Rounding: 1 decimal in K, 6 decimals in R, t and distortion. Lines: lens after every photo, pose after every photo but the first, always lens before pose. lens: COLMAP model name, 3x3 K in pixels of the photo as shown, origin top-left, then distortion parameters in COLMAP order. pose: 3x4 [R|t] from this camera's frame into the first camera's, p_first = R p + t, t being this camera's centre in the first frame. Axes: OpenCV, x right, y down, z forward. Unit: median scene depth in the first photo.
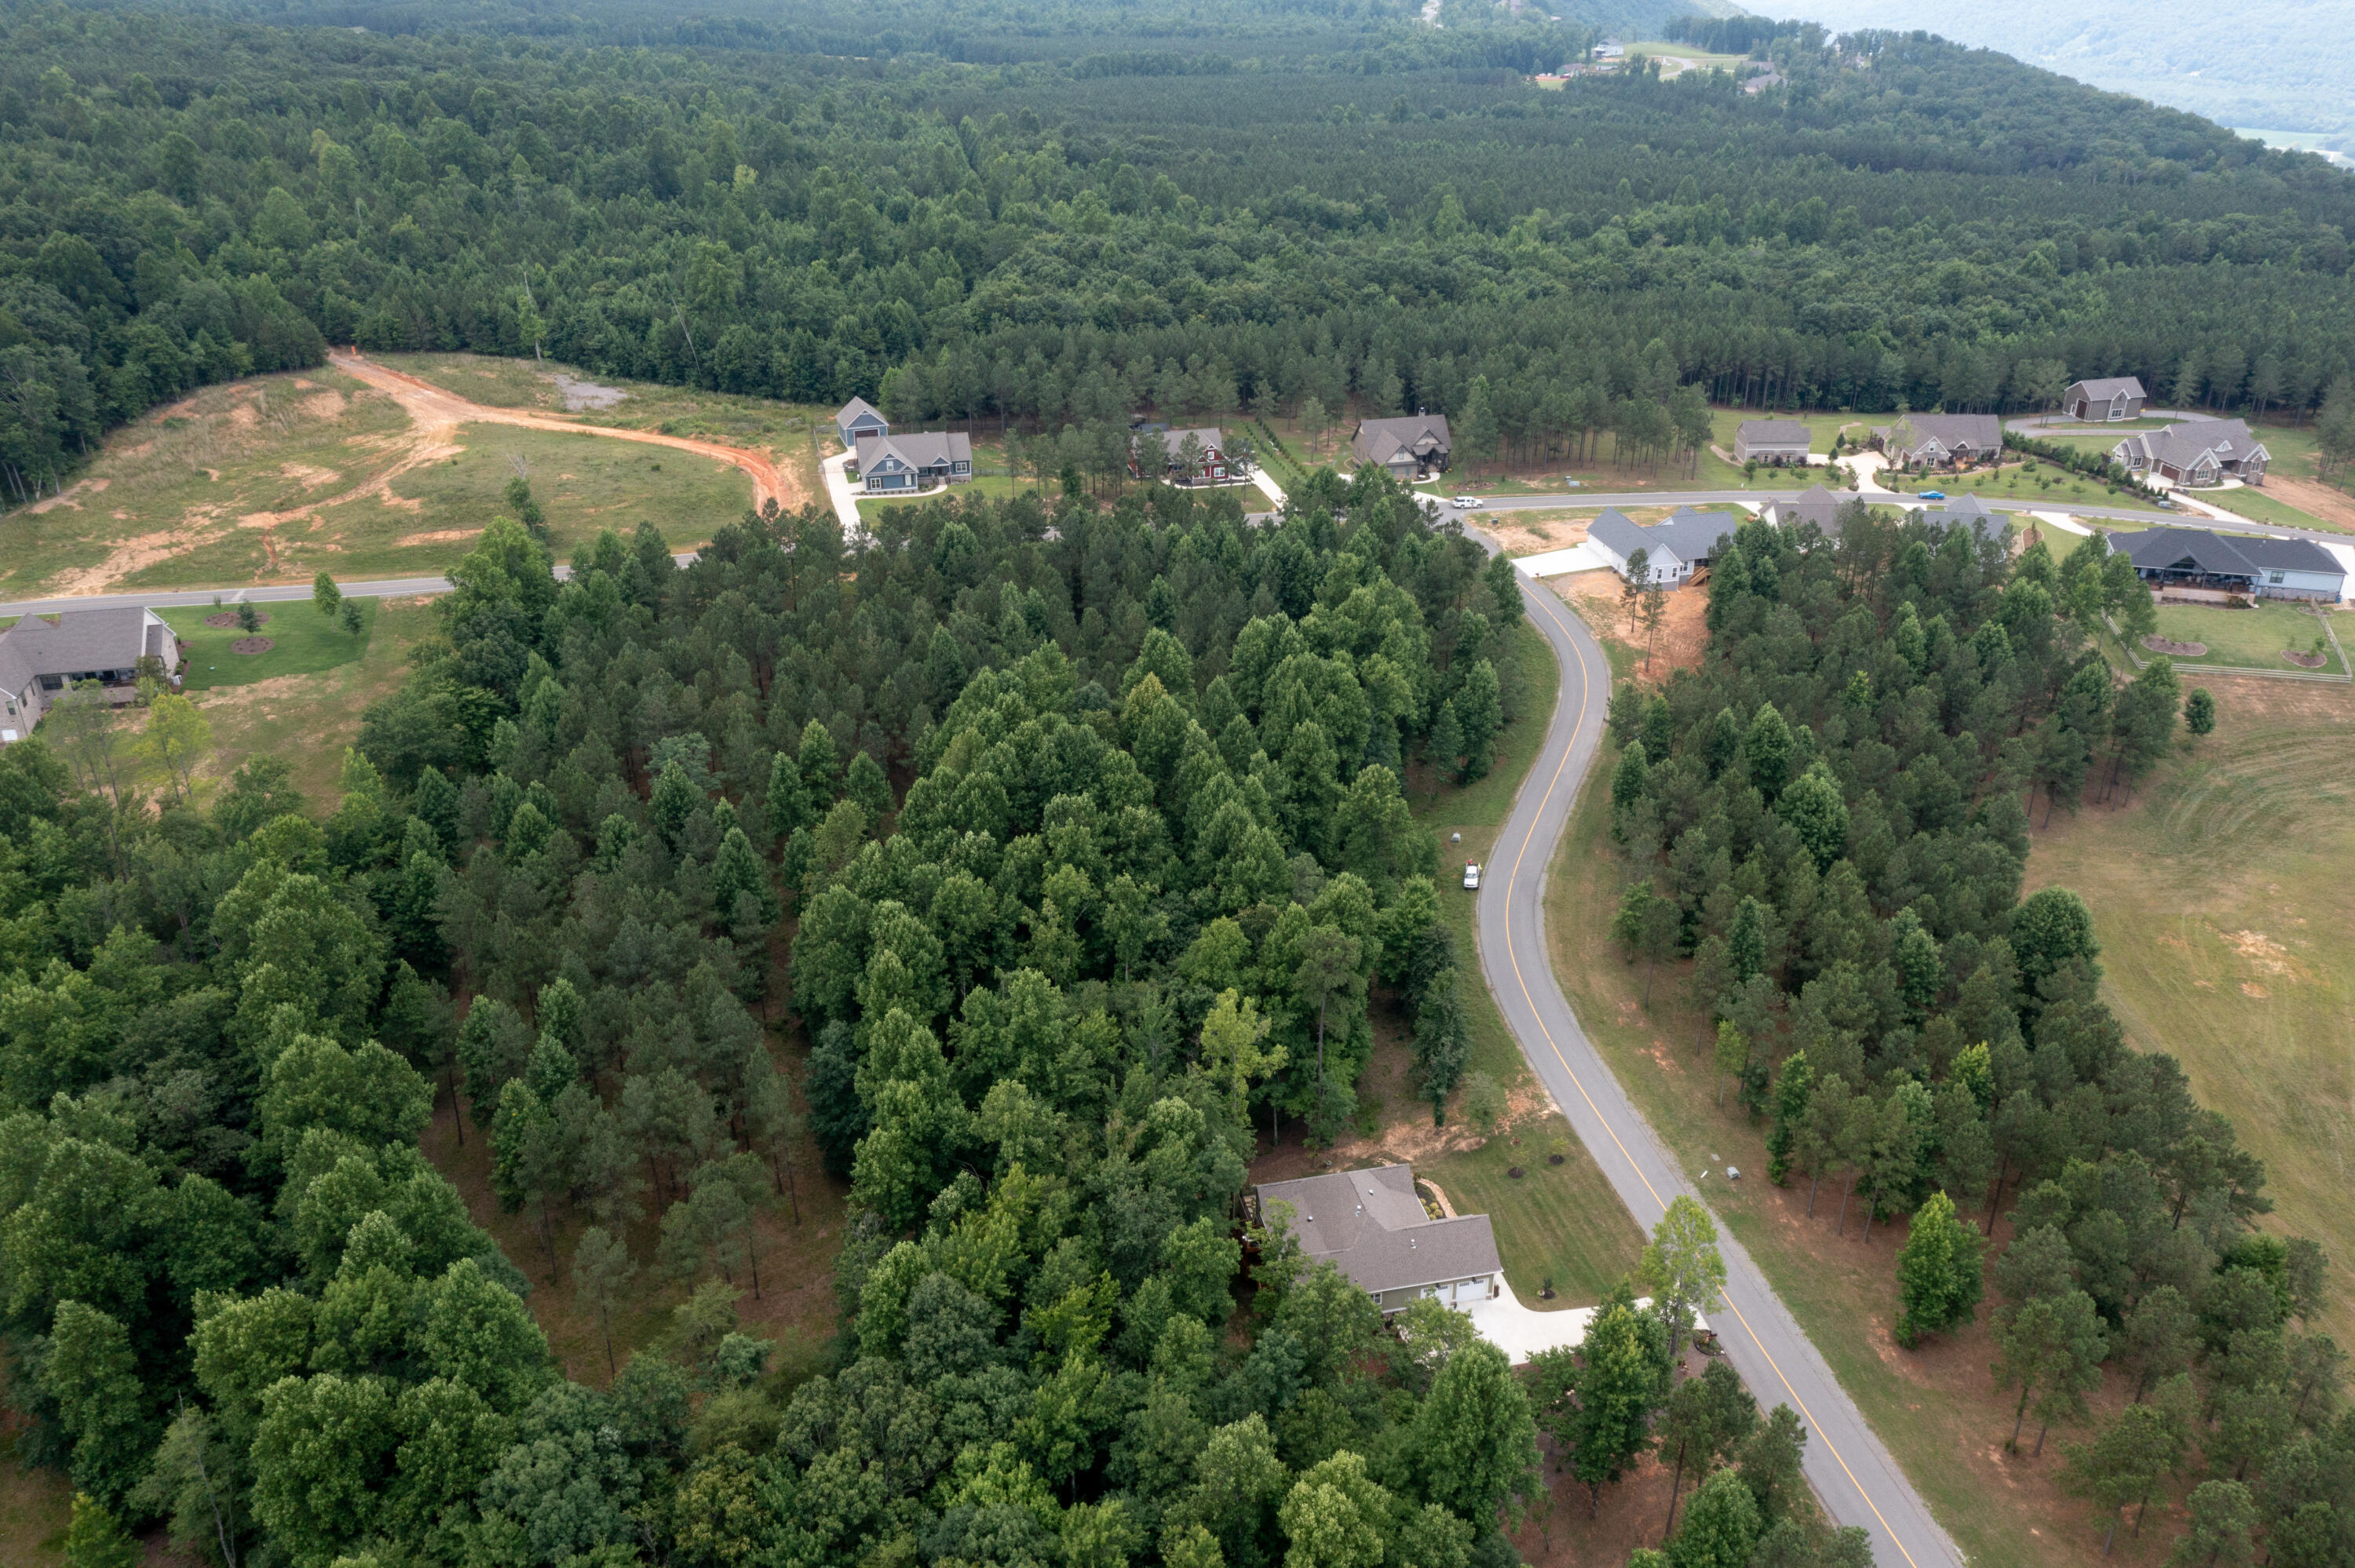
lens RADIAL K [[1855.6, 0, 1177.5], [0, 1855.6, 784.0], [0, 0, 1]] dist [0.003374, 0.005788]
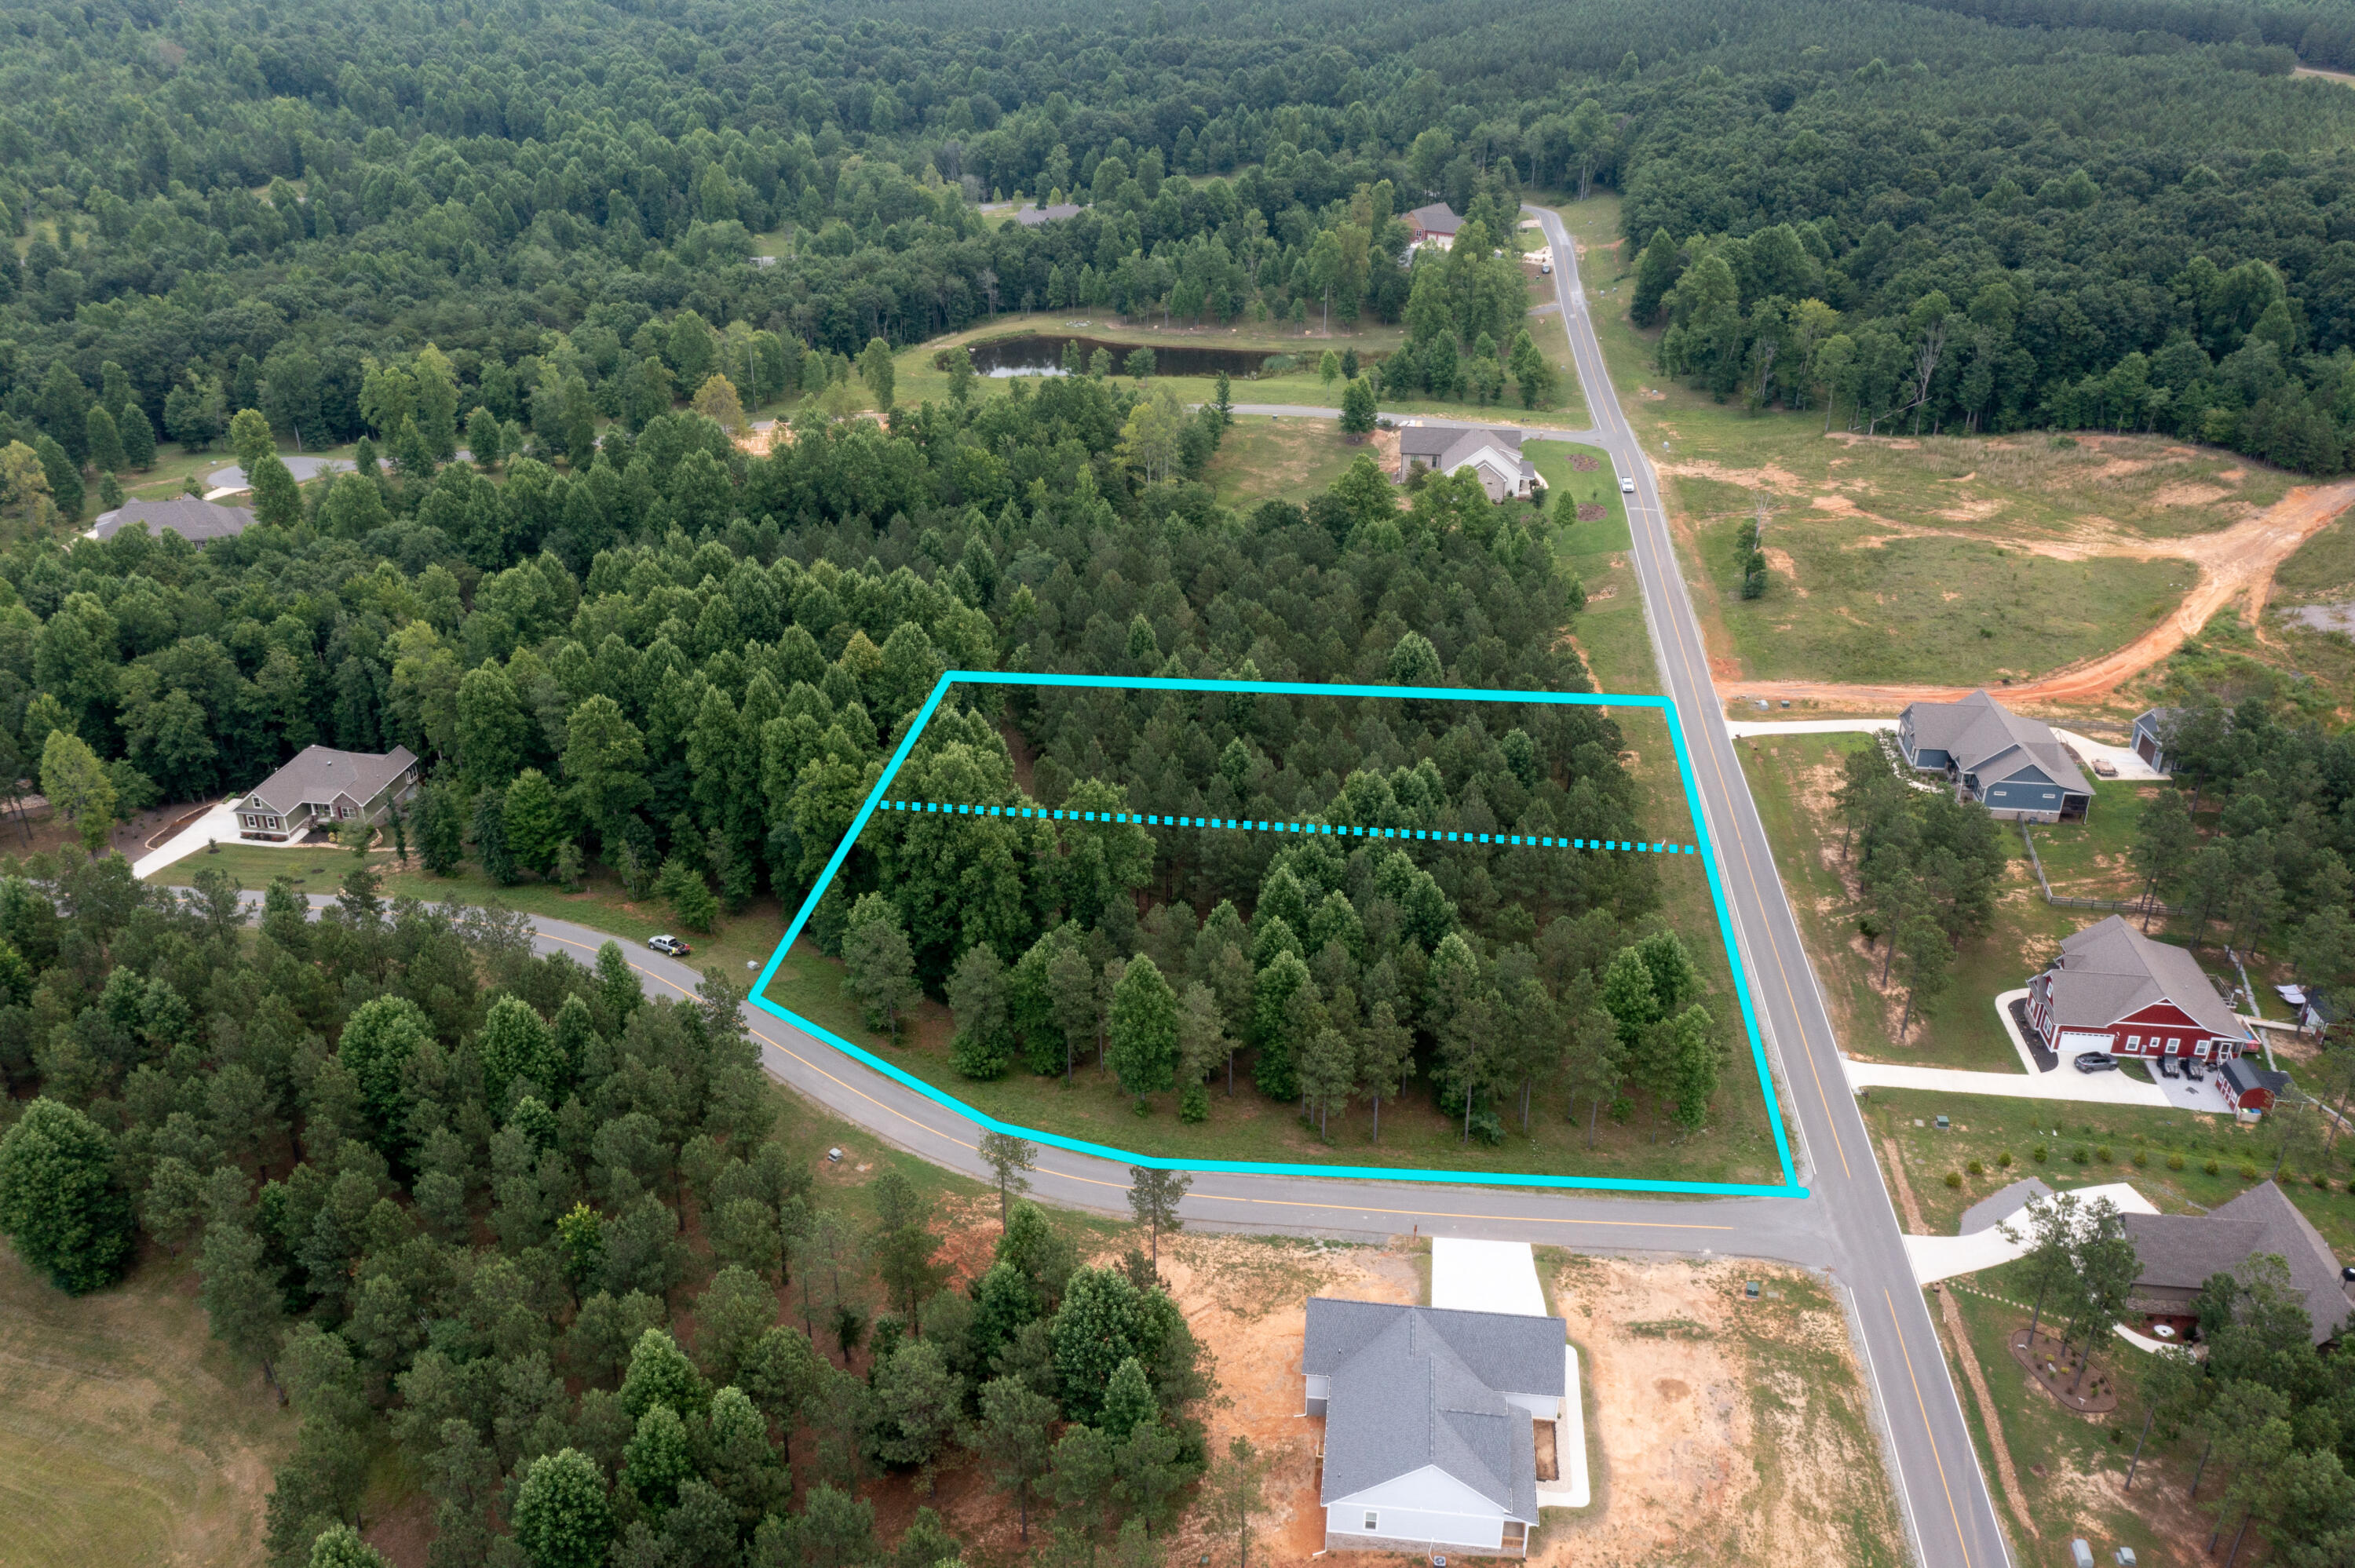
lens RADIAL K [[1865.8, 0, 1186.8], [0, 1865.8, 774.8], [0, 0, 1]] dist [-0.001913, 0.015998]
pose [[-0.346863, 0.413686, -0.841754, 0.506747], [-0.420850, 0.733405, 0.533857, -0.385725], [0.838196, 0.539427, -0.080291, 0.763608]]
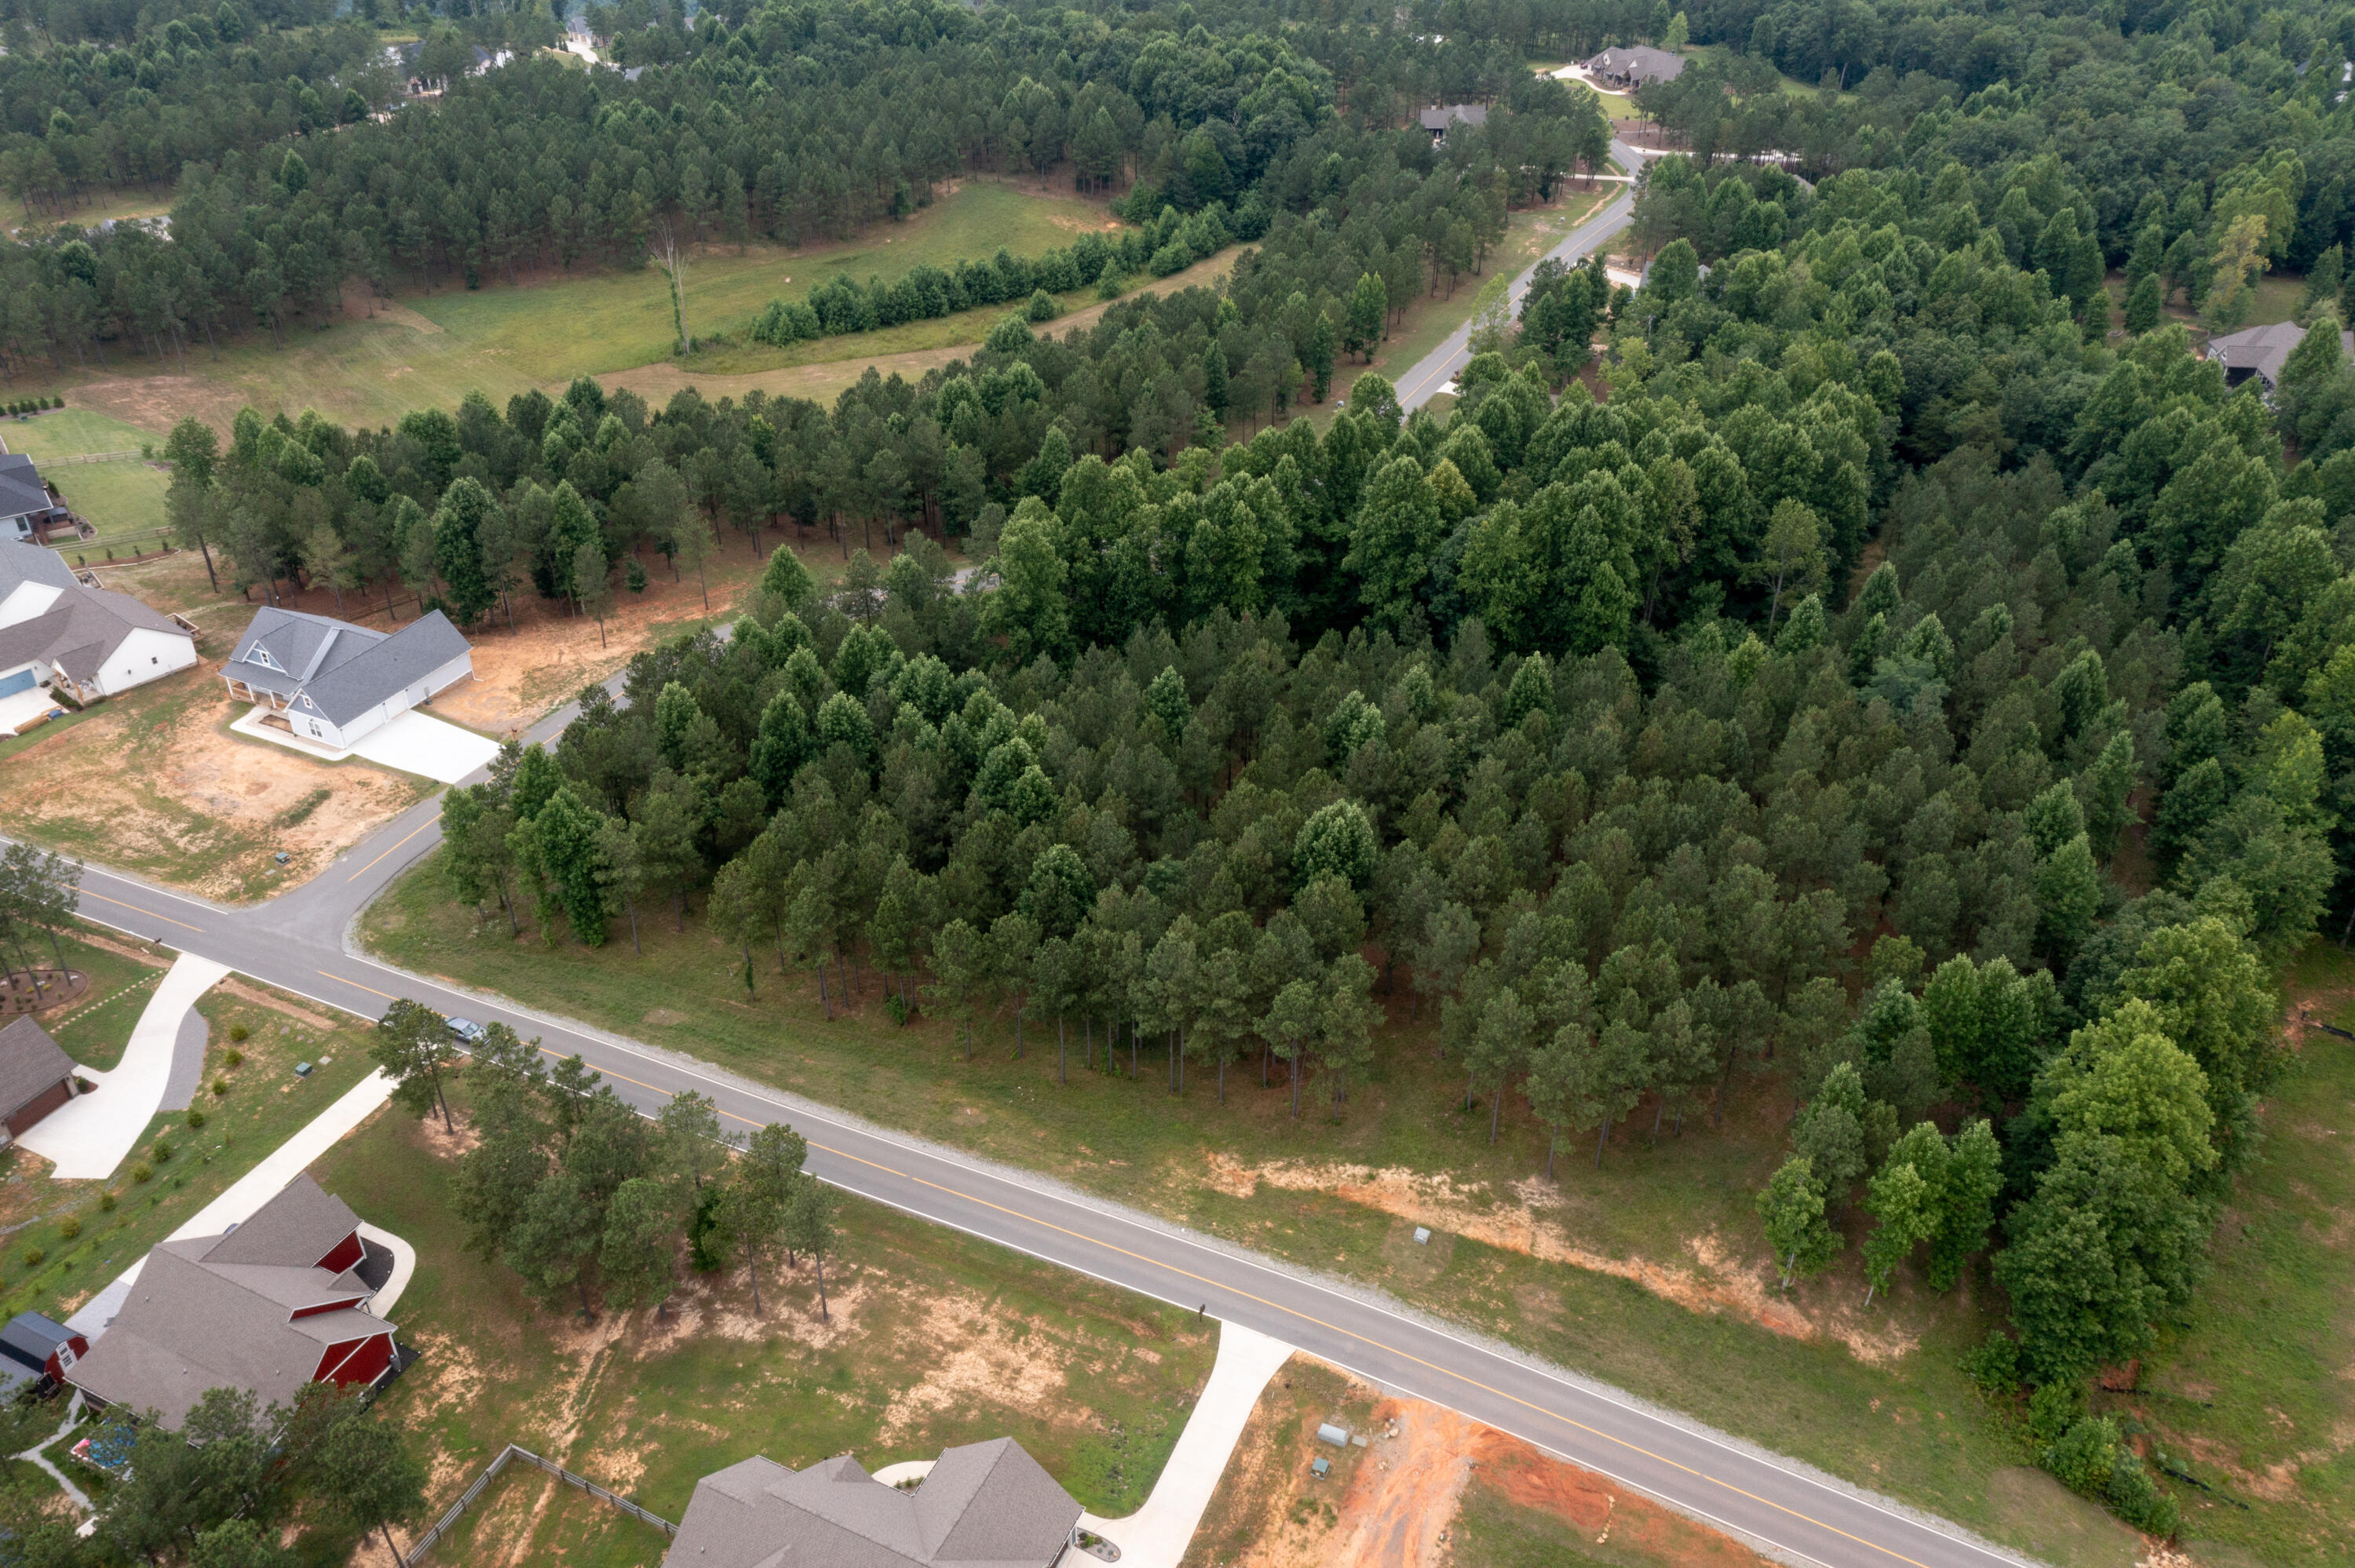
lens RADIAL K [[1865.8, 0, 1186.8], [0, 1865.8, 774.8], [0, 0, 1]] dist [-0.001913, 0.015998]
pose [[-0.775360, -0.346303, 0.528101, -0.291543], [0.277437, 0.564431, 0.777461, -0.461920], [-0.567314, 0.749327, -0.341560, 0.917175]]
